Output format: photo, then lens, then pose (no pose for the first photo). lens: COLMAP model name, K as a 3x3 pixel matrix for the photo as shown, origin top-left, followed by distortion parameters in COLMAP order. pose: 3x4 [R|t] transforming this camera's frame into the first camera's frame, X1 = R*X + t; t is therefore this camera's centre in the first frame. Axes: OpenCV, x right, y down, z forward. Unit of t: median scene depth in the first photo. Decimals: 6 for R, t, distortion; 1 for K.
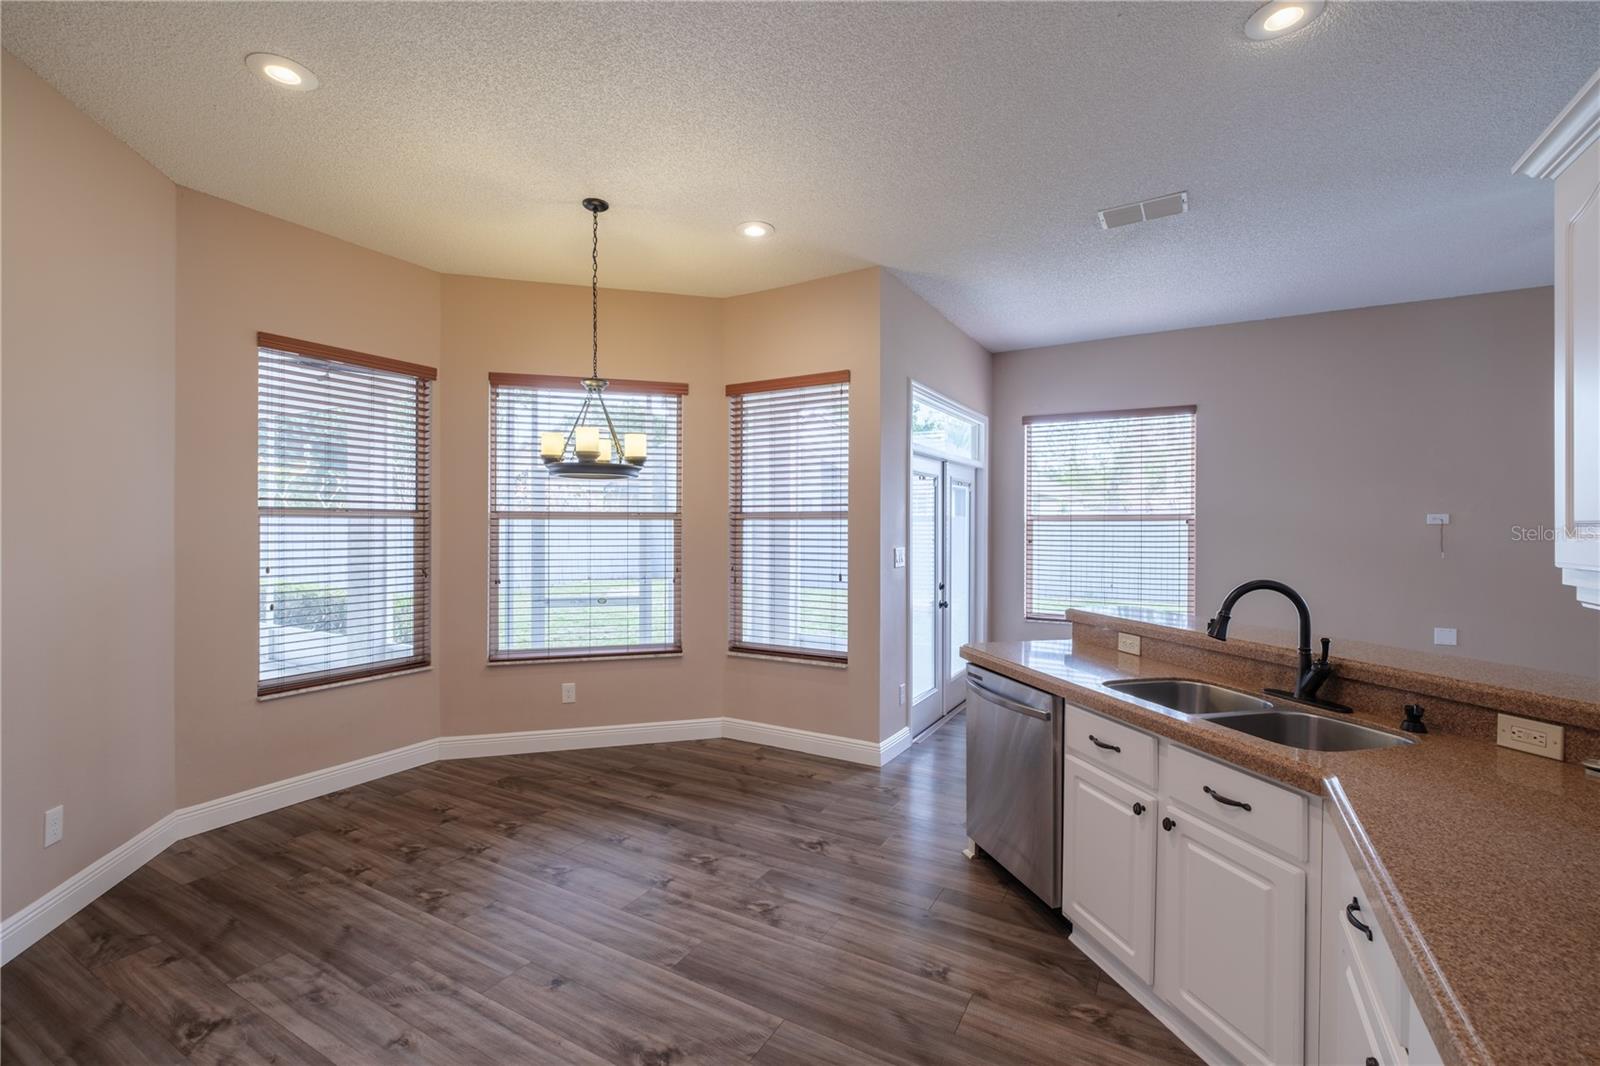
lens RADIAL K [[693.7, 0, 798.5], [0, 693.7, 527.5], [0, 0, 1]] dist [0.002362, -0.006764]
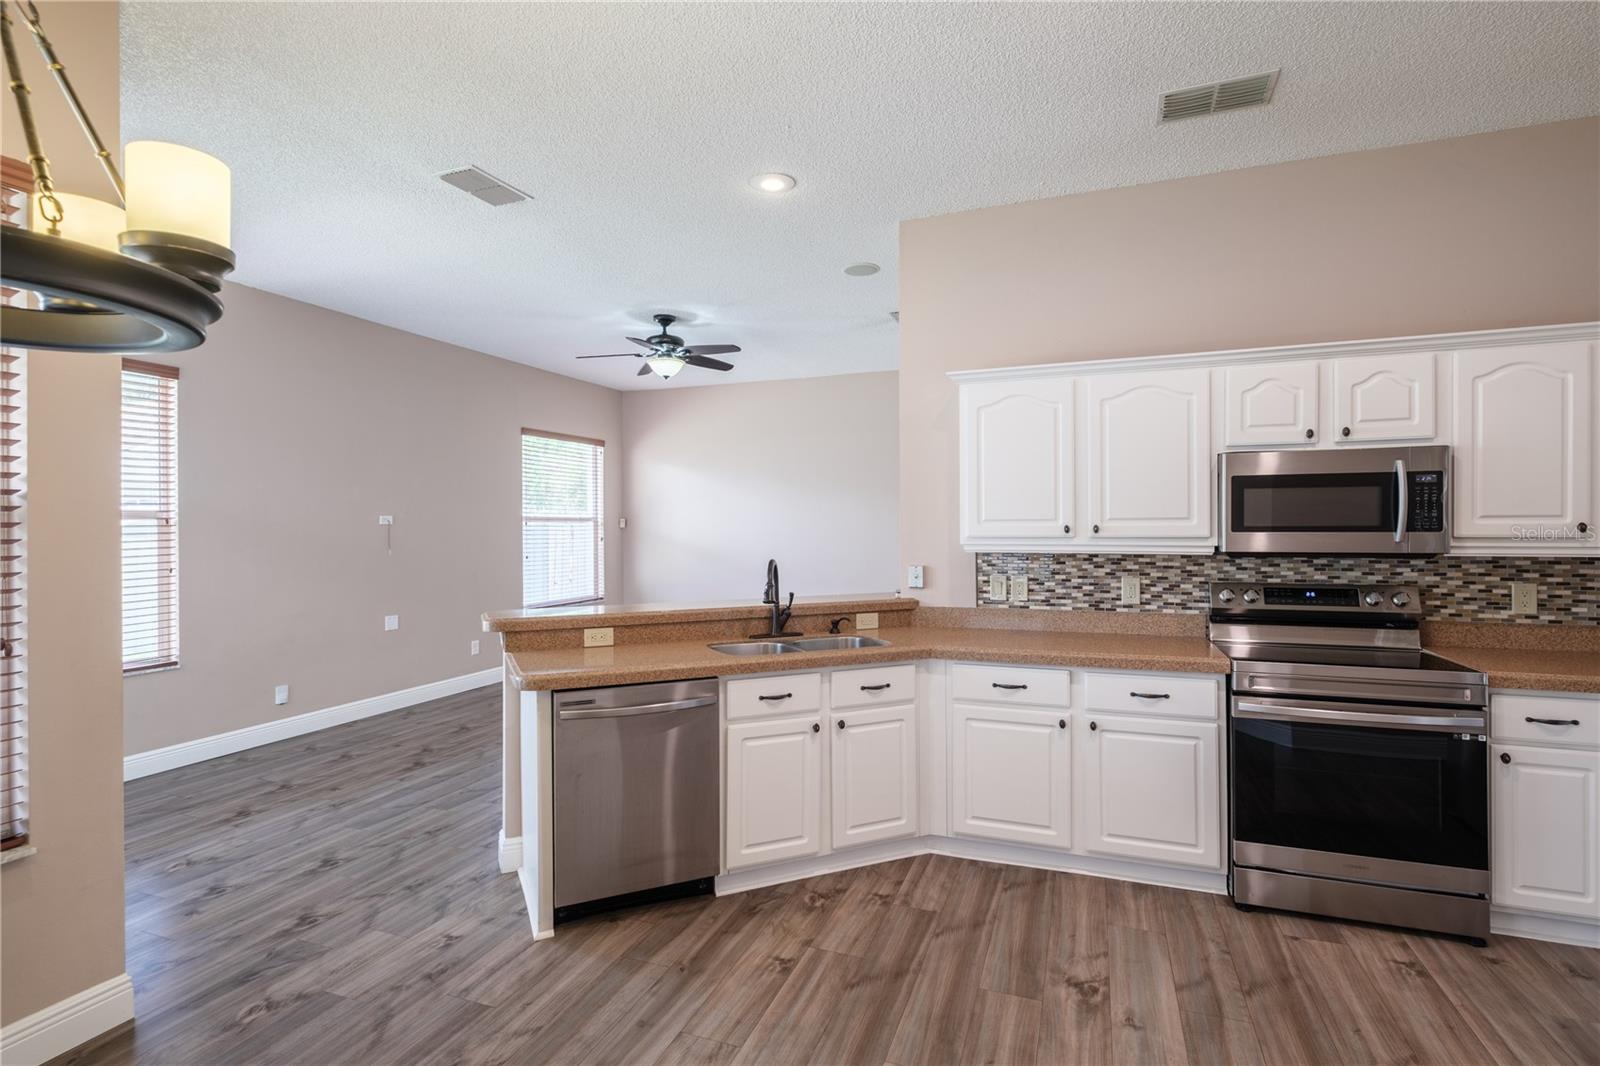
lens RADIAL K [[773.2, 0, 793.6], [0, 773.2, 527.8], [0, 0, 1]] dist [0.008799, -0.006441]
pose [[-0.156877, -0.002412, 0.987615, -0.642897], [0.007525, 0.999965, 0.003637, 0.001828], [-0.987590, 0.008003, -0.156853, 0.812523]]
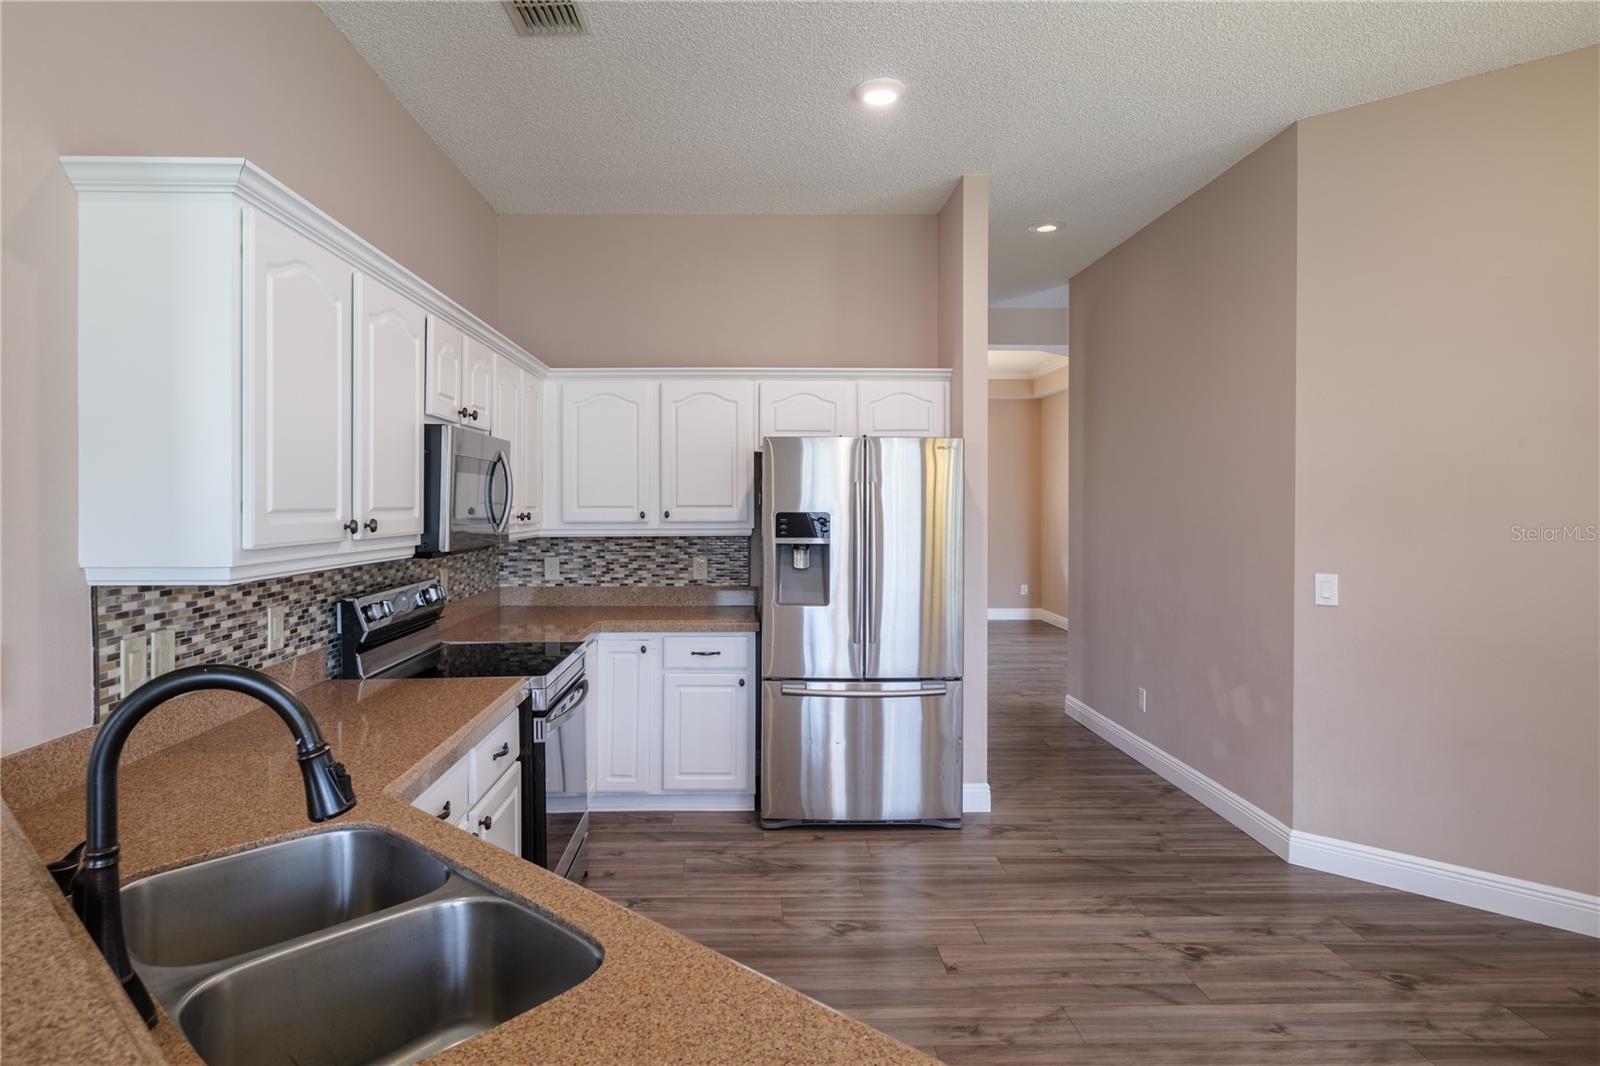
lens RADIAL K [[922.0, 0, 769.9], [0, 922.0, 509.5], [0, 0, 1]] dist [0.000667, 0.000094]
pose [[-0.853592, 0.002101, -0.520937, 0.450142], [-0.002082, 0.999970, 0.007446, -0.009020], [0.520937, 0.007440, -0.853563, 1.062548]]
